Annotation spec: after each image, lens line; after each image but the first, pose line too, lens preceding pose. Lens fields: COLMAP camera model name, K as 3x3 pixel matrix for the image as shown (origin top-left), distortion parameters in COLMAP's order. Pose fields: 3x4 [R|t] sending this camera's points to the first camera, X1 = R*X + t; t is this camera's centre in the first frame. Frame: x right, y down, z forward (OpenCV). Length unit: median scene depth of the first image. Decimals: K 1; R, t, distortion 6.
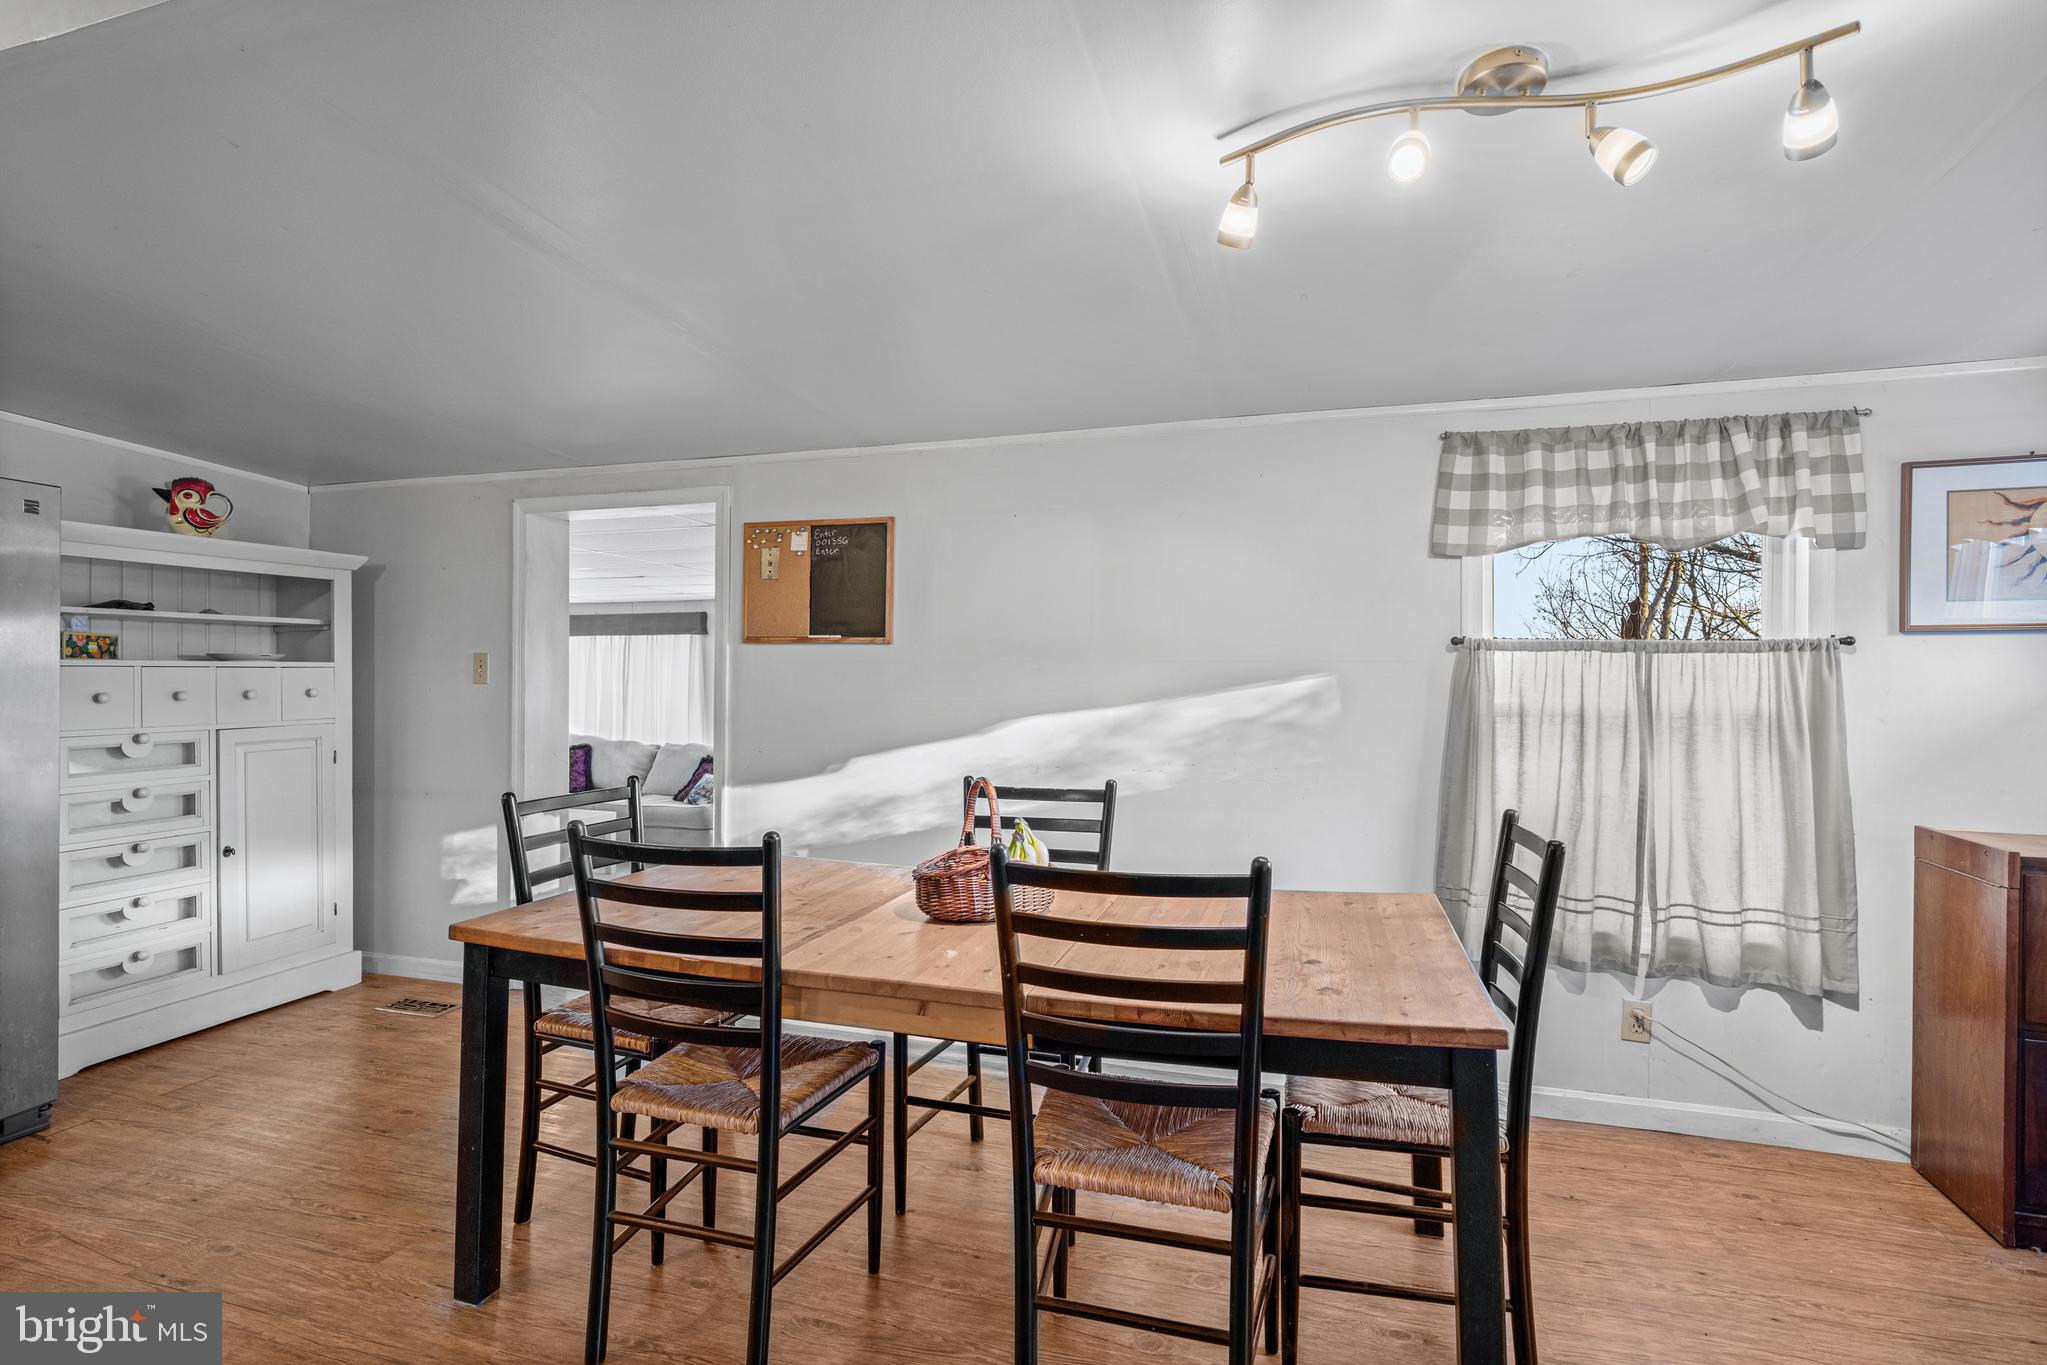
lens RADIAL K [[974.4, 0, 1017.0], [0, 974.4, 675.1], [0, 0, 1]] dist [0.000270, 0.000247]
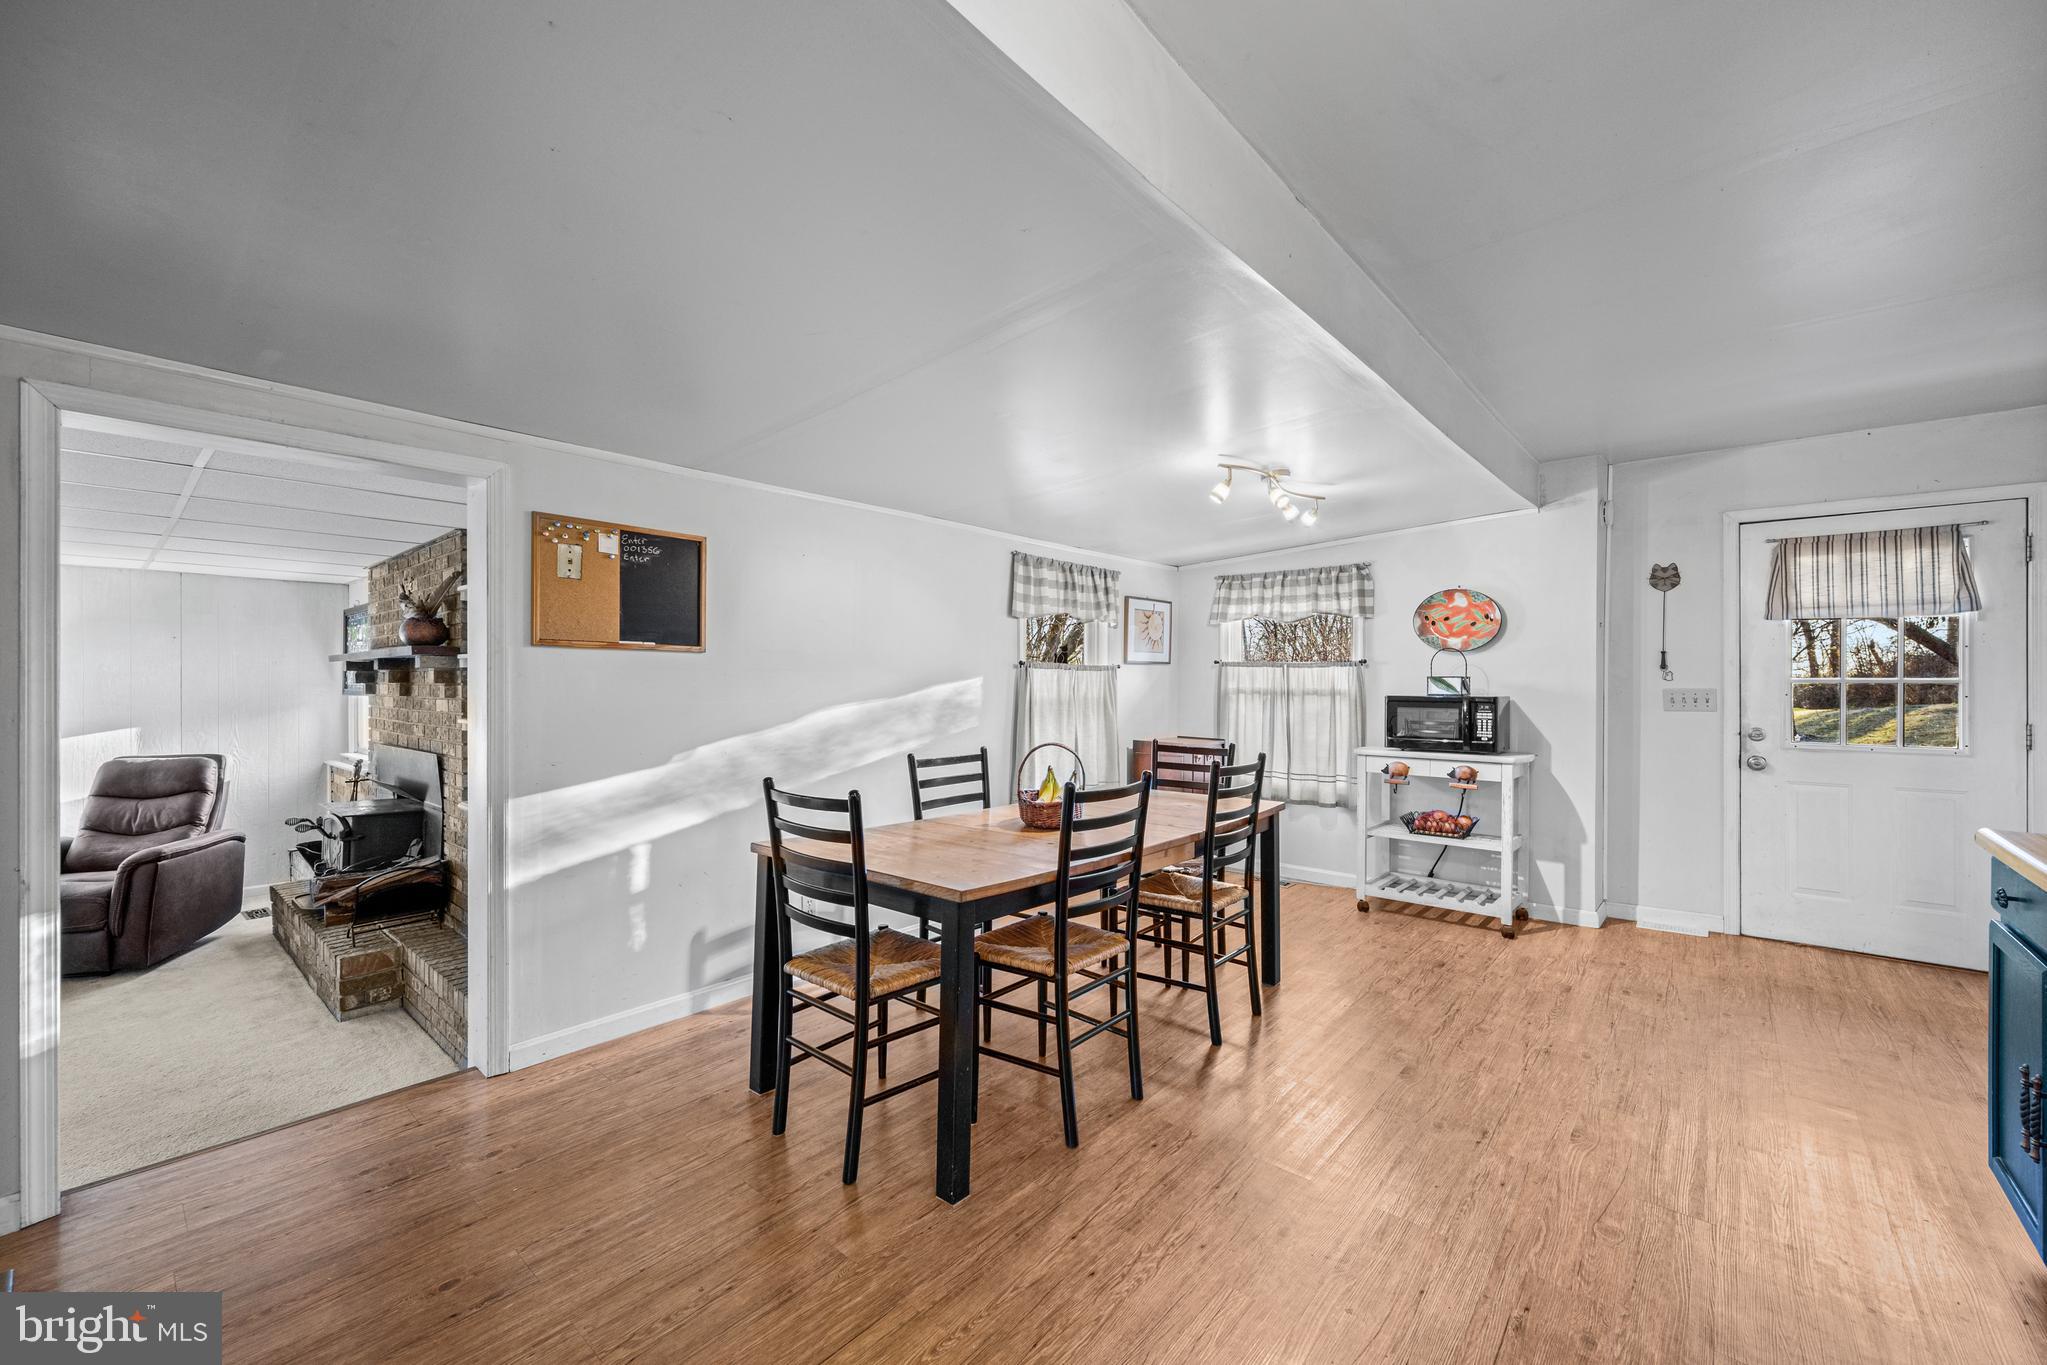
lens RADIAL K [[823.6, 0, 1020.4], [0, 823.6, 663.2], [0, 0, 1]] dist [-0.001468, 0.000220]
pose [[0.388562, 0.017138, 0.921263, -0.831093], [-0.001418, 0.999837, -0.018002, -0.003995], [-0.921422, 0.005689, 0.388523, 0.306956]]
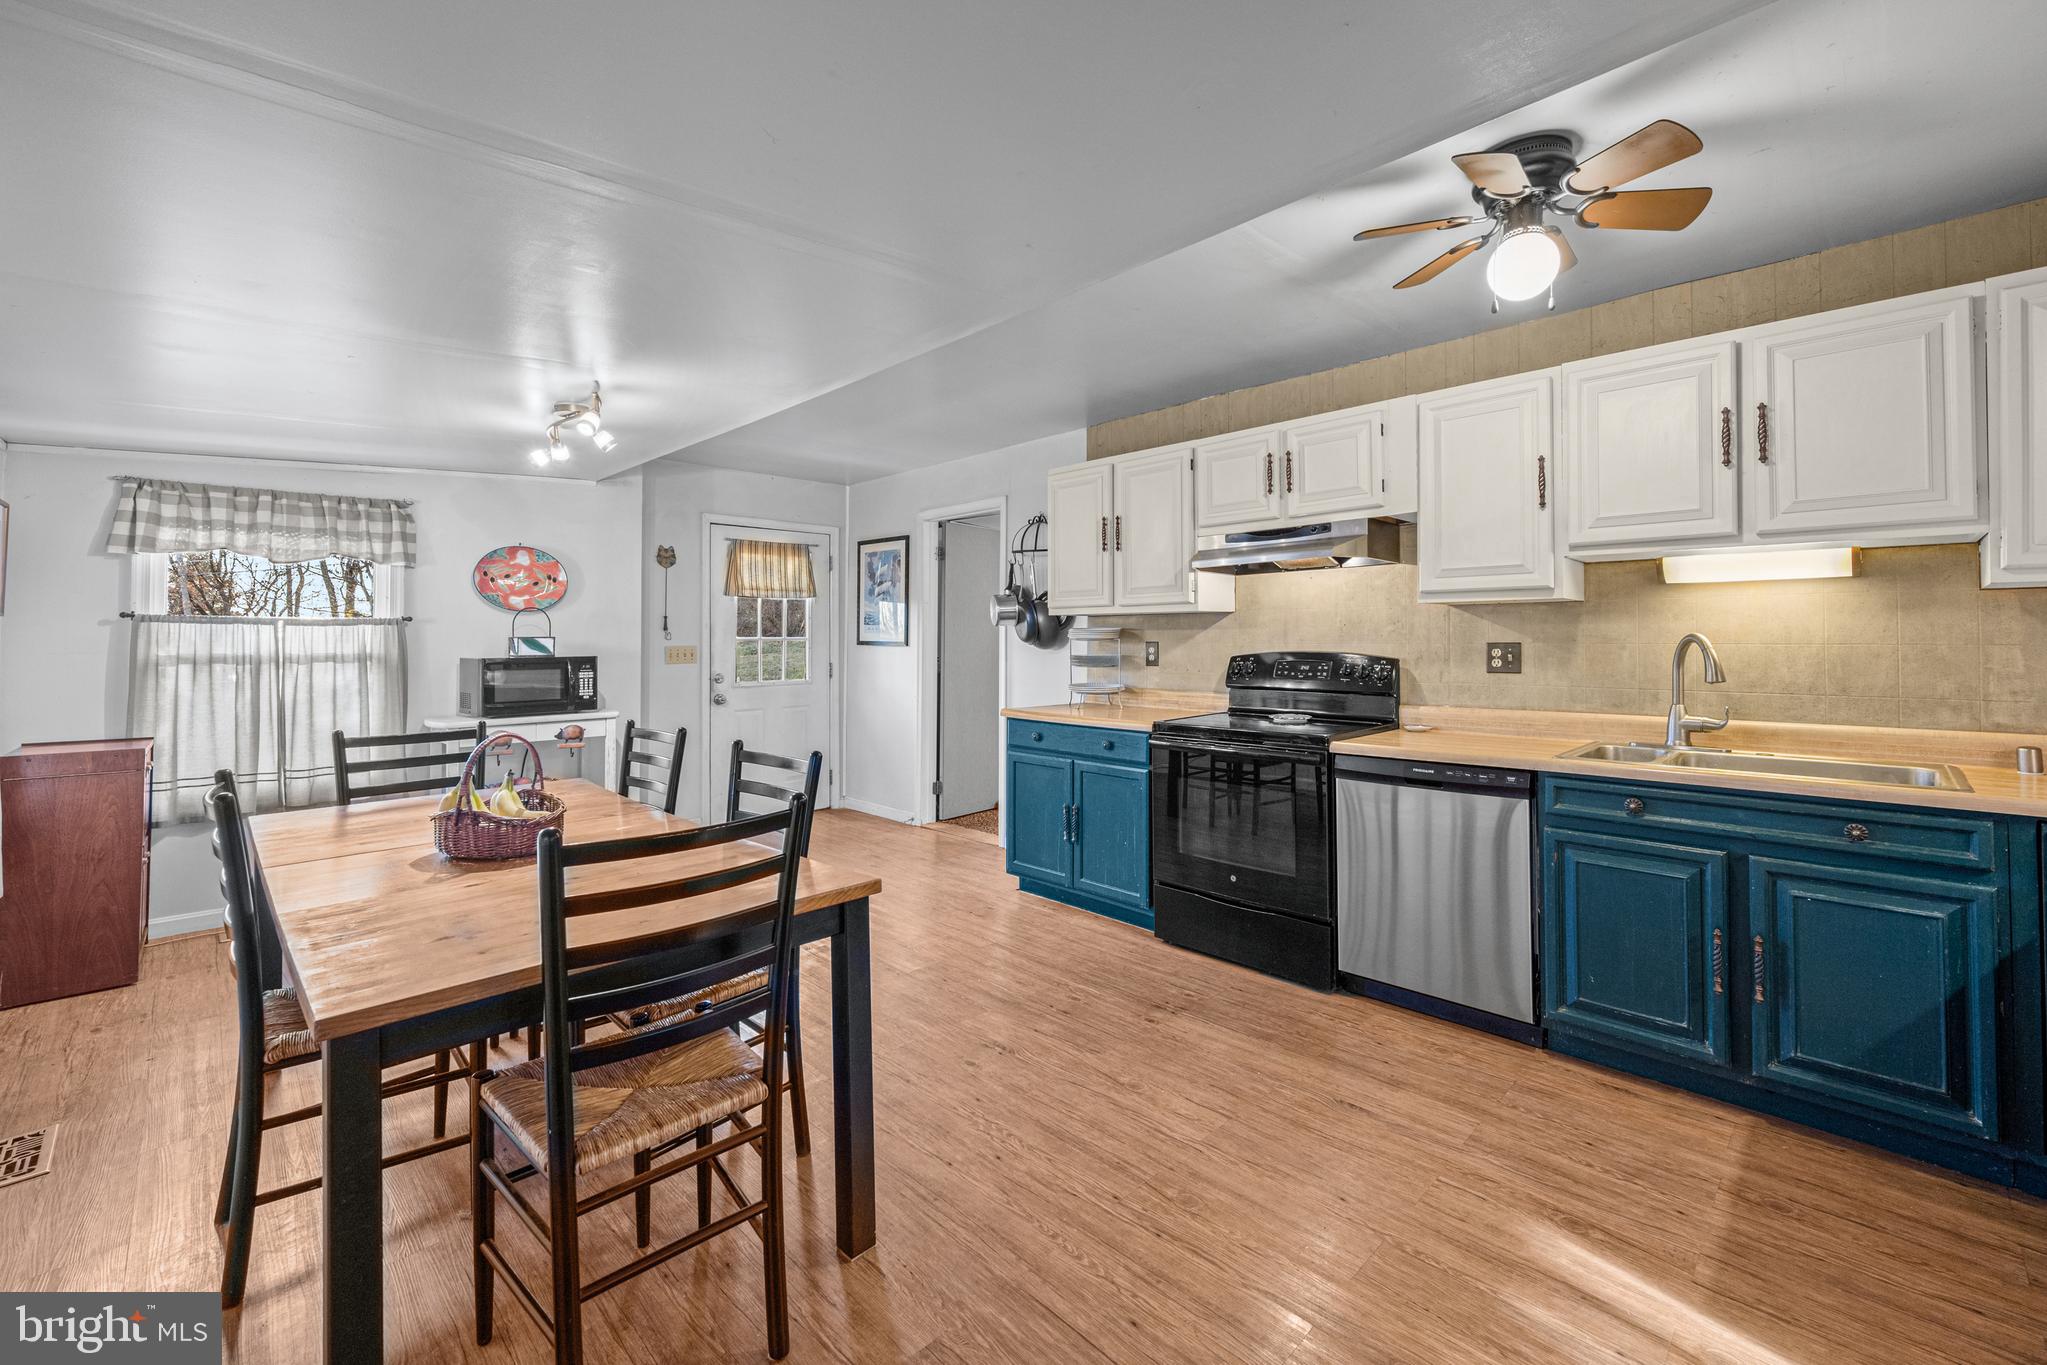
lens RADIAL K [[835.4, 0, 1029.2], [0, 835.4, 624.7], [0, 0, 1]] dist [-0.000239, 0.000246]
pose [[-0.885808, 0.010733, 0.463929, -0.638322], [0.004368, 0.999881, -0.014791, -0.003797], [-0.464032, -0.011075, -0.885749, 0.967196]]
